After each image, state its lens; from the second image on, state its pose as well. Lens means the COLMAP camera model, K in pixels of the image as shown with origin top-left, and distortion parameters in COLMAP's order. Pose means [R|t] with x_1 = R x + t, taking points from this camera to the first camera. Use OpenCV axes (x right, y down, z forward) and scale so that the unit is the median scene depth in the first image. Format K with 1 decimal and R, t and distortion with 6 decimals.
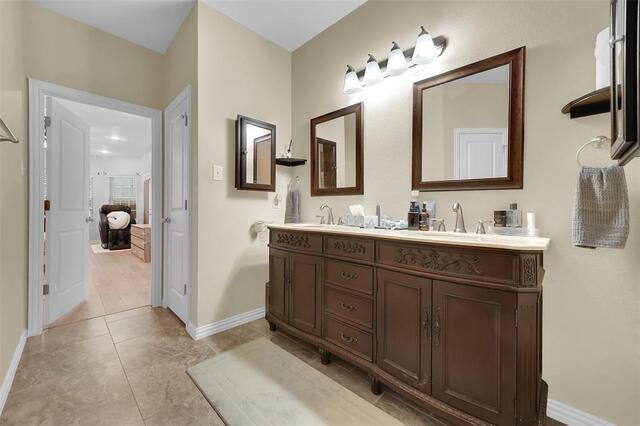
lens RADIAL K [[251.2, 0, 321.4], [0, 251.2, 209.3], [0, 0, 1]] dist [0.003606, -0.000408]
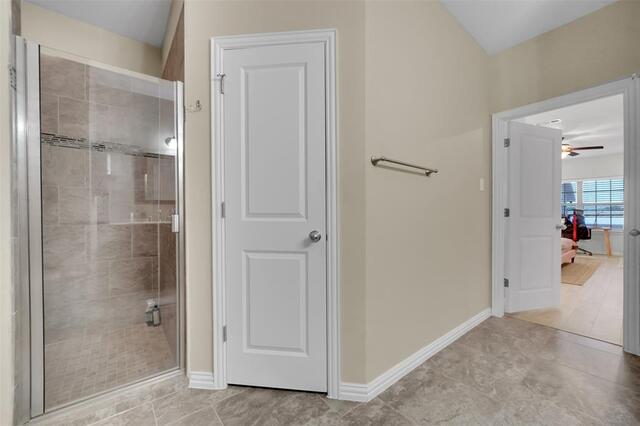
lens RADIAL K [[251.2, 0, 316.4], [0, 251.2, 215.3], [0, 0, 1]] dist [0.003606, -0.000408]
pose [[-0.124383, 0.002619, -0.992231, 0.169701], [-0.003800, 0.999988, 0.003115, -0.003131], [0.992227, 0.004158, -0.124371, 0.202814]]
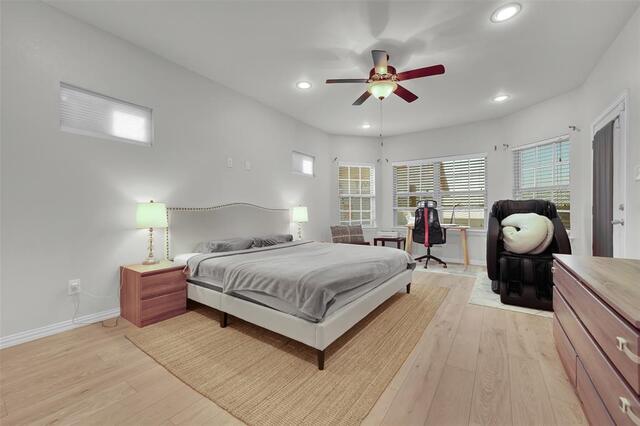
lens RADIAL K [[251.2, 0, 317.1], [0, 251.2, 211.0], [0, 0, 1]] dist [0.003606, -0.000408]
pose [[0.158874, -0.003033, -0.987294, -1.070434], [-0.006060, 0.999973, -0.004047, 0.022246], [0.987280, 0.006626, 0.158851, 1.427462]]
